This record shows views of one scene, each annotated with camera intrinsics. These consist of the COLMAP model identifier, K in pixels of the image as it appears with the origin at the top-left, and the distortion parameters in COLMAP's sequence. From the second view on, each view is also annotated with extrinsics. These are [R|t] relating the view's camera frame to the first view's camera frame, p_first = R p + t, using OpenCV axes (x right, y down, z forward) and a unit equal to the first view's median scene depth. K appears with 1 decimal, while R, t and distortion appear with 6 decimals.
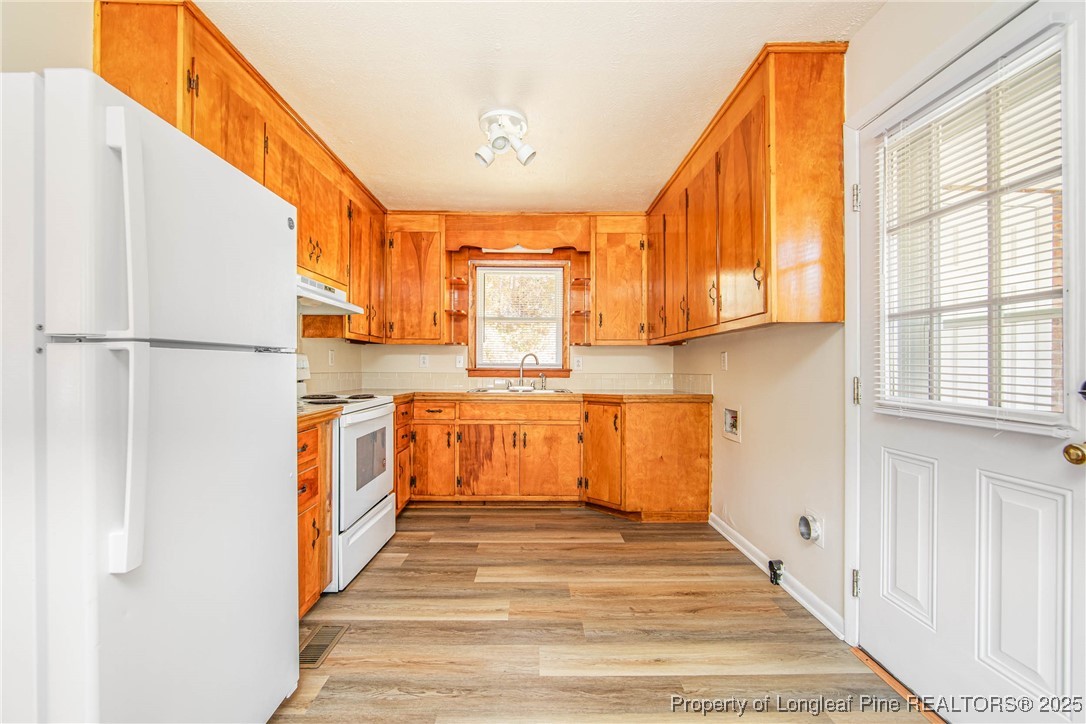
lens RADIAL K [[443.3, 0, 544.9], [0, 443.3, 365.8], [0, 0, 1]] dist [-0.007988, 0.000129]
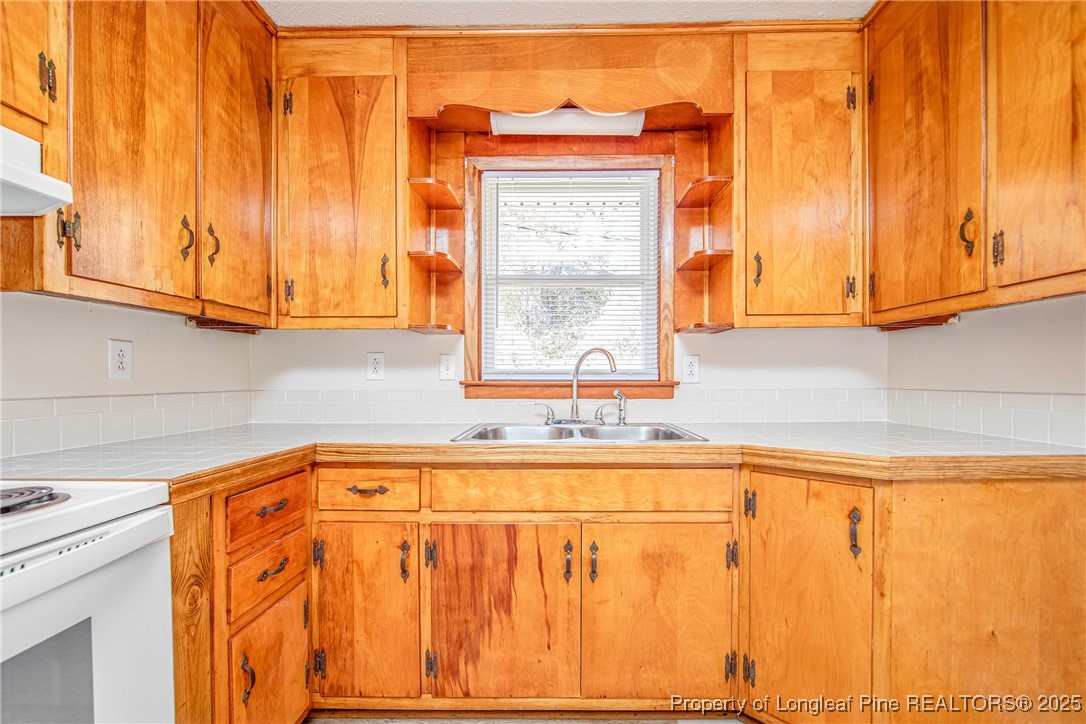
lens RADIAL K [[455.5, 0, 550.2], [0, 455.5, 381.0], [0, 0, 1]] dist [-0.008281, 0.000552]
pose [[0.998221, -0.005786, -0.059348, -0.059877], [0.006537, 0.999901, 0.012464, -0.000155], [0.059270, -0.012830, 0.998160, 0.597253]]
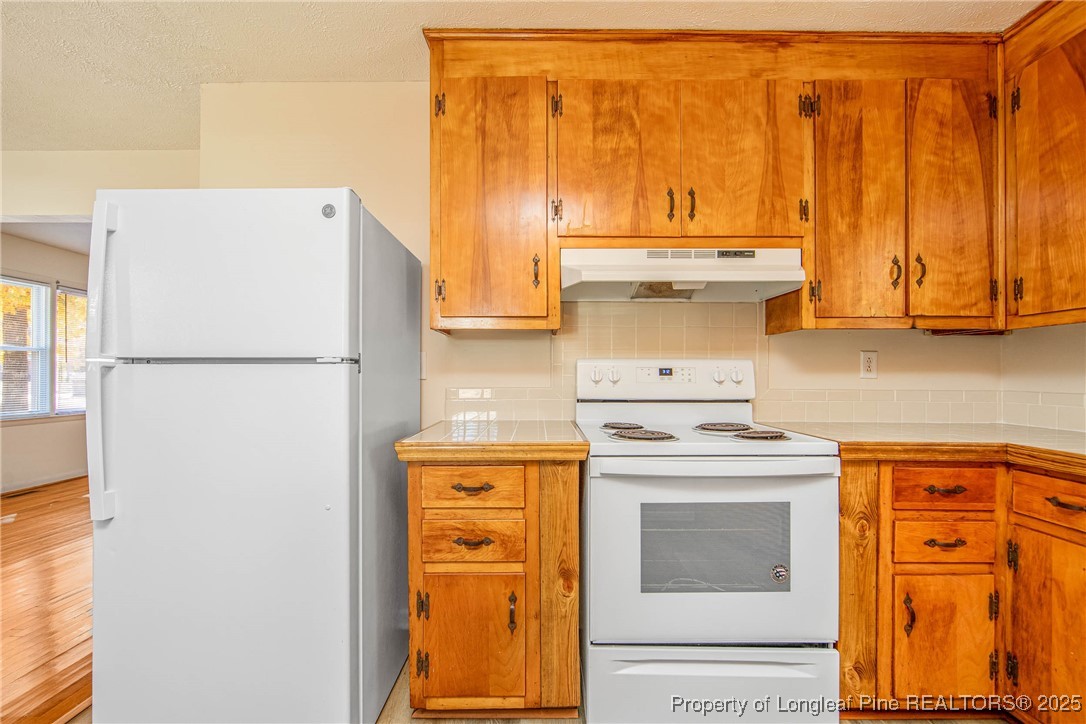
lens RADIAL K [[455.5, 0, 550.2], [0, 455.5, 381.0], [0, 0, 1]] dist [-0.008281, 0.000552]
pose [[-0.020692, 0.003378, -0.999780, 0.120214], [0.000567, 0.999994, 0.003367, 0.001384], [0.999786, -0.000497, -0.020694, 0.587069]]
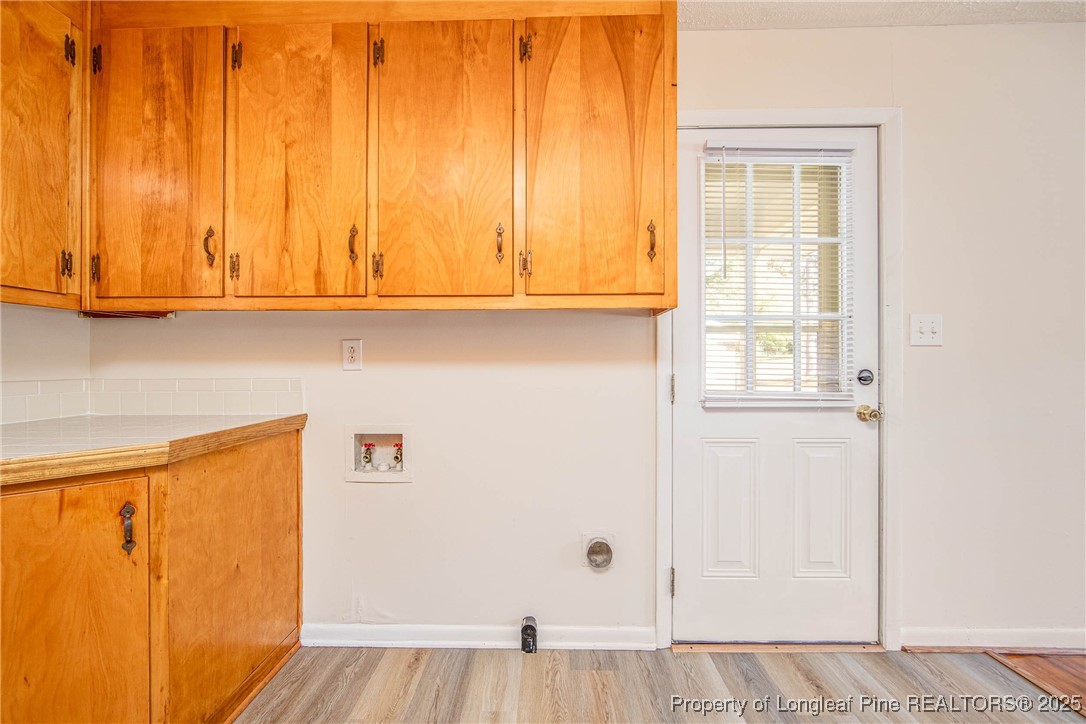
lens RADIAL K [[443.3, 0, 544.9], [0, 443.3, 365.8], [0, 0, 1]] dist [-0.007988, 0.000129]
pose [[0.052904, -0.001972, 0.998598, -0.156895], [0.000245, 0.999998, 0.001962, 0.002382], [-0.998600, 0.000141, 0.052905, 0.635195]]
